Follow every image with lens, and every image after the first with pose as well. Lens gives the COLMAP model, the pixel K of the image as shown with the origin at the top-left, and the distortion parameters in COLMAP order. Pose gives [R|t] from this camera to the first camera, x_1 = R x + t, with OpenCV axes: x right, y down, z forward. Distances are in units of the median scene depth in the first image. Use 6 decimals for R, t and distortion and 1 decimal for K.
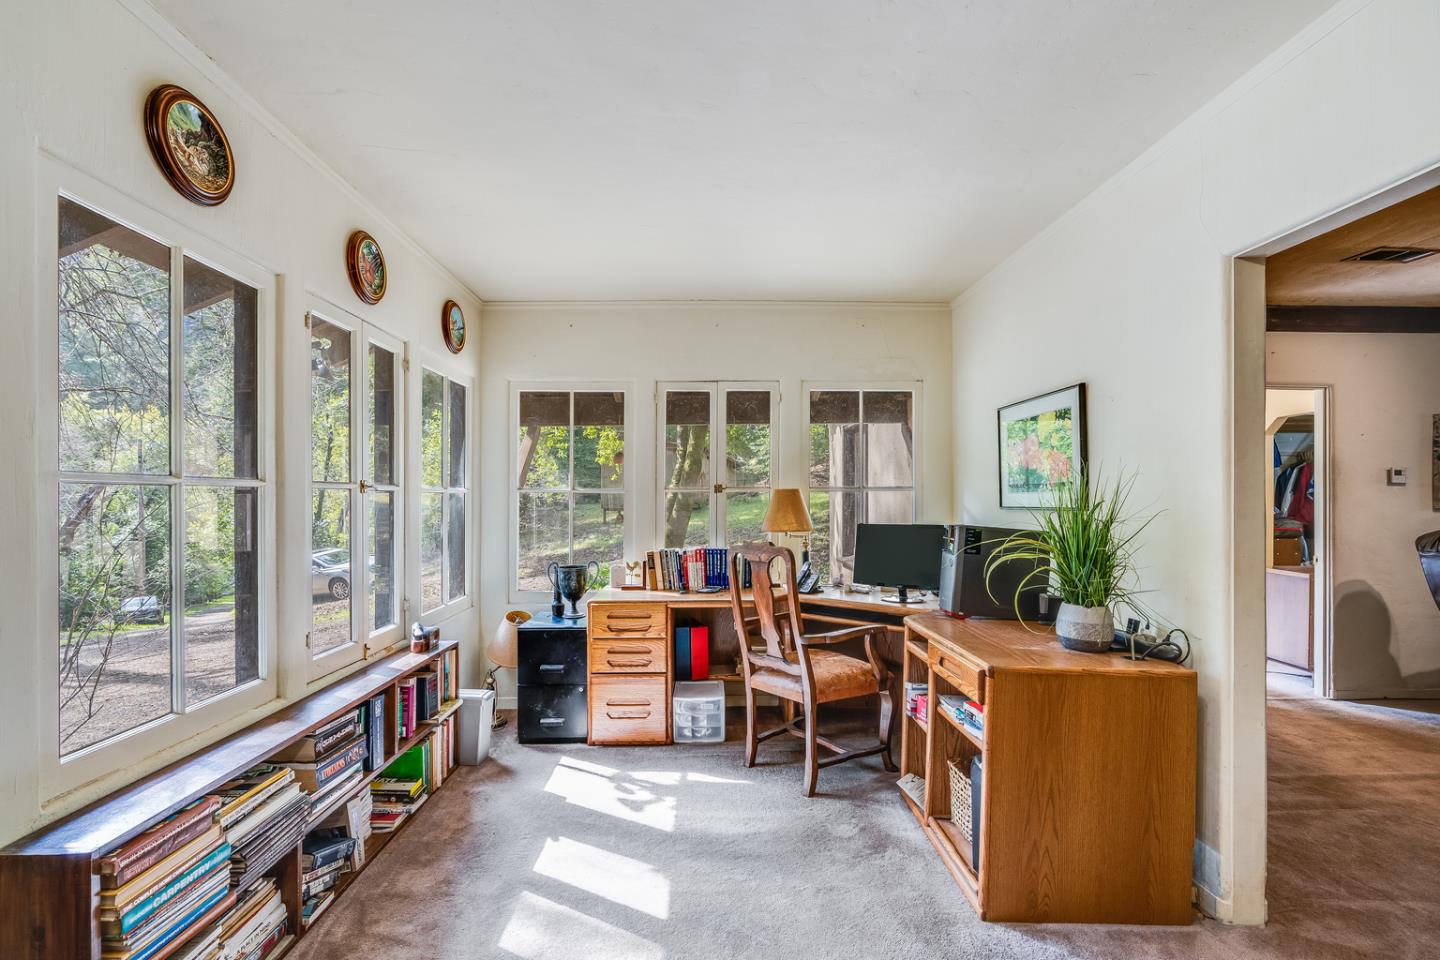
lens RADIAL K [[649.3, 0, 716.4], [0, 649.3, 496.1], [0, 0, 1]] dist [-0.008338, 0.004695]
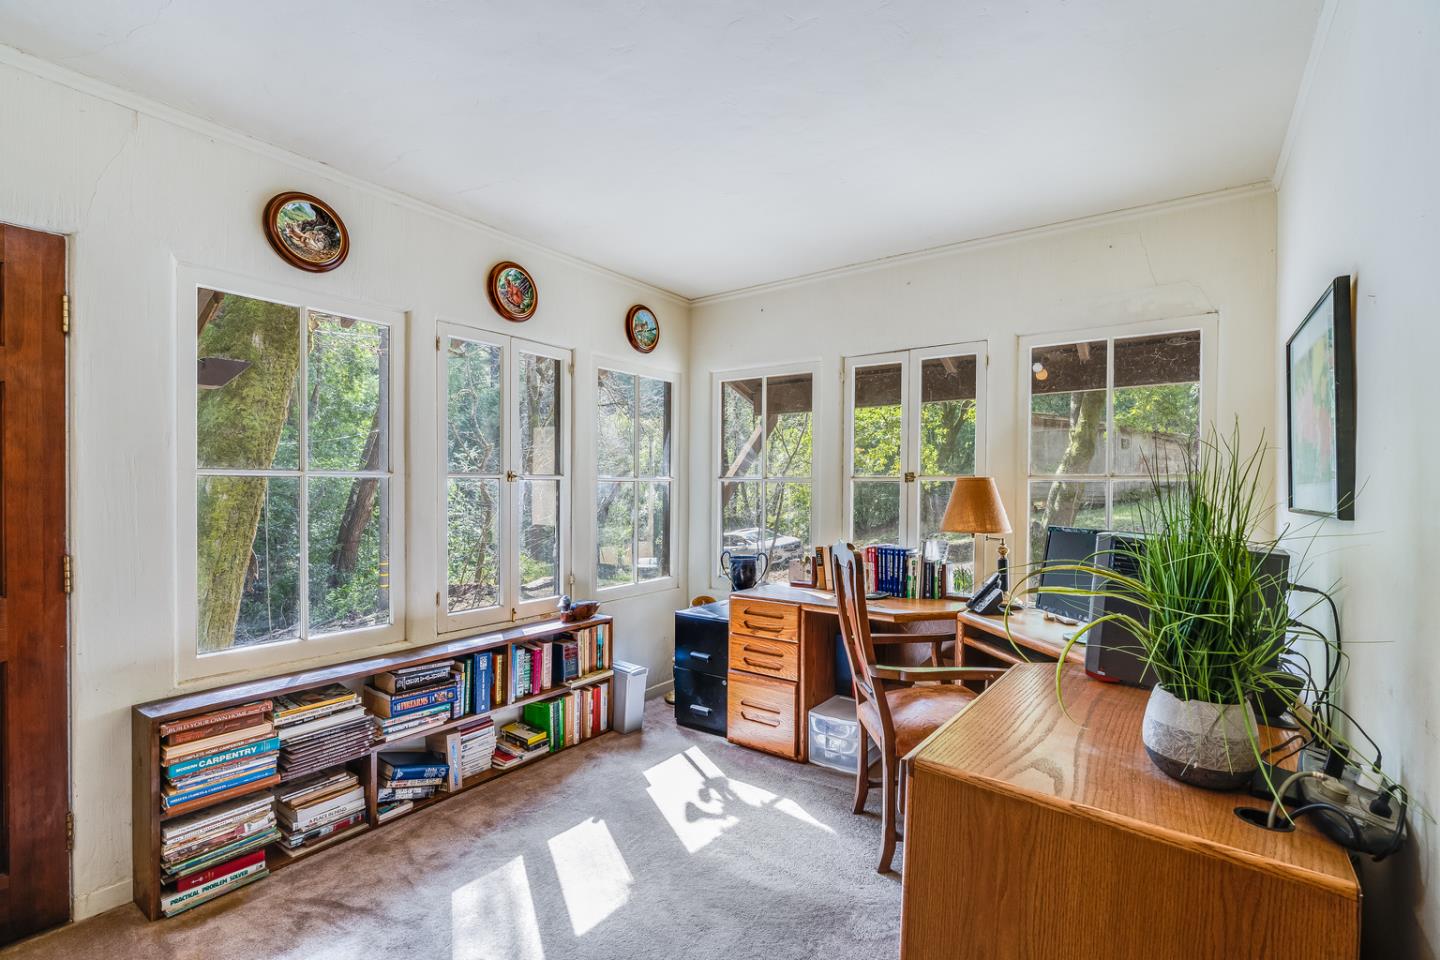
lens RADIAL K [[649.3, 0, 727.9], [0, 649.3, 485.1], [0, 0, 1]] dist [-0.008338, 0.004695]
pose [[0.799834, 0.006415, -0.600187, 0.417501], [-0.005184, 0.999979, 0.003779, -0.004161], [0.600199, 0.000089, 0.799851, 0.241279]]
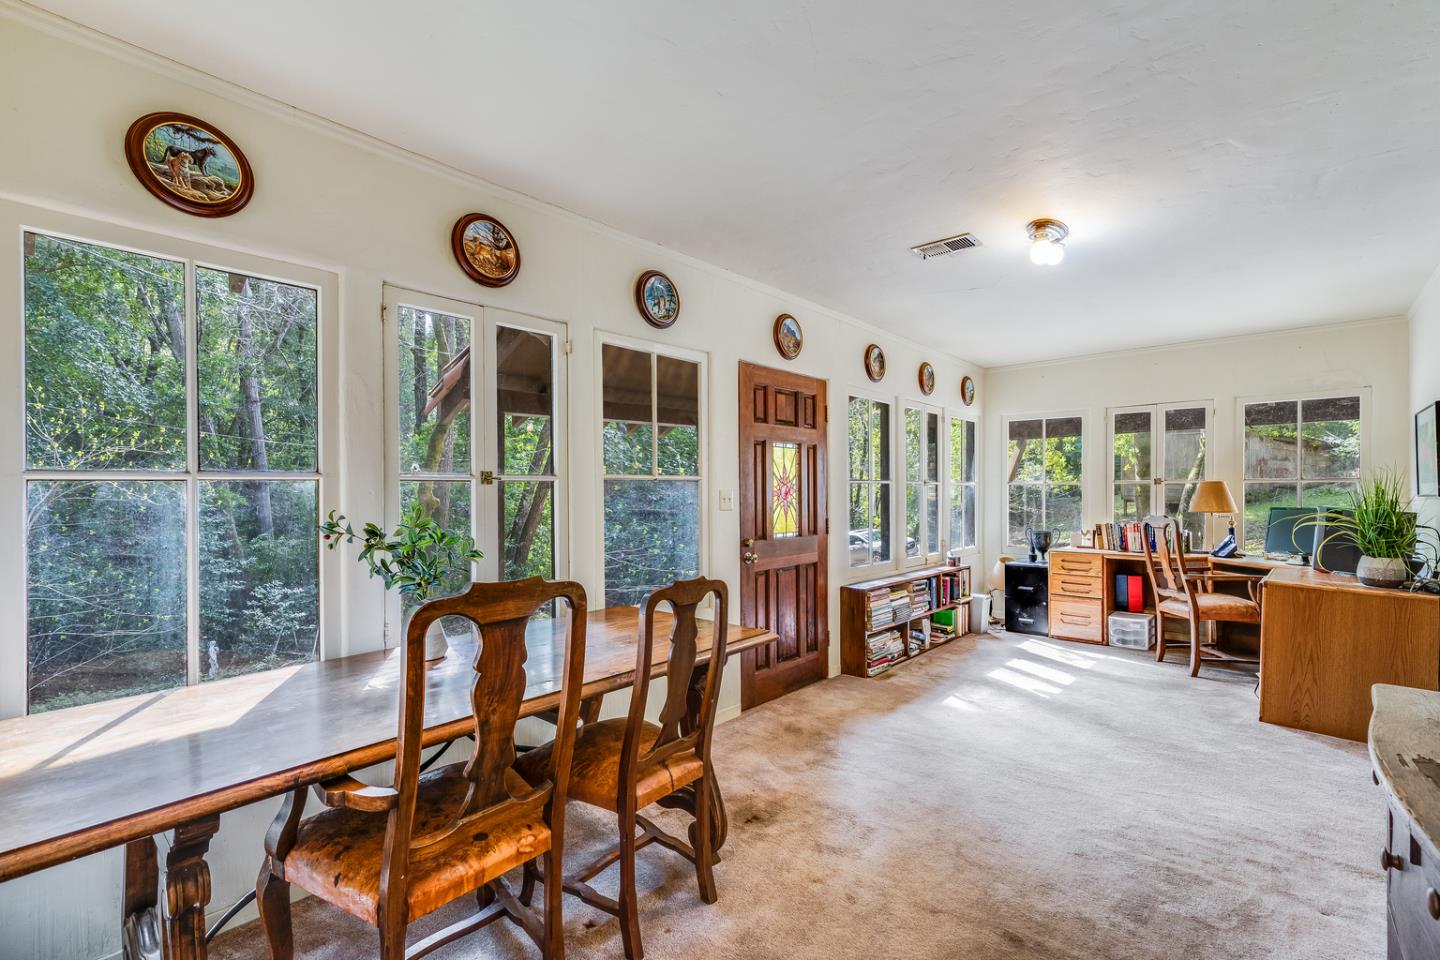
lens RADIAL K [[649.3, 0, 711.5], [0, 649.3, 490.7], [0, 0, 1]] dist [-0.008338, 0.004695]
pose [[0.724751, 0.000943, -0.689010, 0.344539], [0.003022, 0.999985, 0.004547, -0.000260], [0.689004, -0.005378, 0.724737, -0.857357]]
